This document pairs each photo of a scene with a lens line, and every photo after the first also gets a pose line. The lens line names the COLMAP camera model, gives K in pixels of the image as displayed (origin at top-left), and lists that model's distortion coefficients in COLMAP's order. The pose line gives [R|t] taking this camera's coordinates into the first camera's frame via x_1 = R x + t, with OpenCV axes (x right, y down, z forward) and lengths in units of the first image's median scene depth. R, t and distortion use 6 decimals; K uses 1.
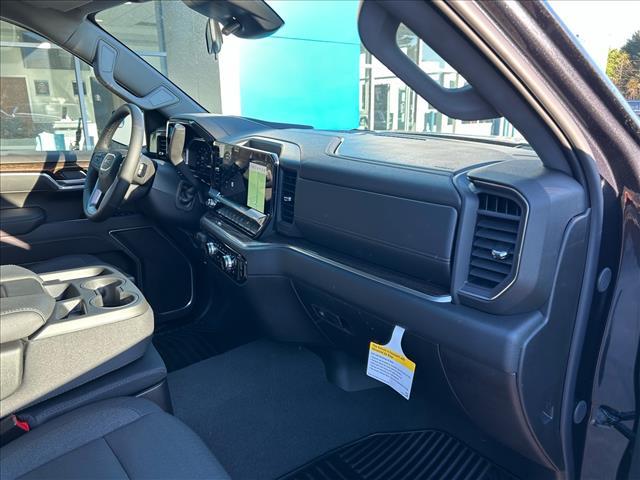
lens RADIAL K [[483.3, 0, 325.0], [0, 483.3, 245.1], [0, 0, 1]] dist [0.071384, -0.096111]
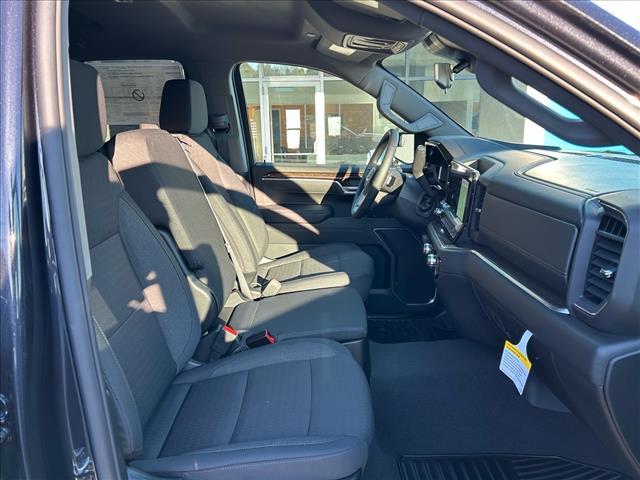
lens RADIAL K [[483.3, 0, 325.0], [0, 483.3, 245.1], [0, 0, 1]] dist [0.071384, -0.096111]
pose [[0.802291, 0.130246, -0.582550, 0.238844], [-0.149845, 0.988601, 0.014662, 0.017272], [0.577819, 0.075529, 0.812663, -0.108702]]
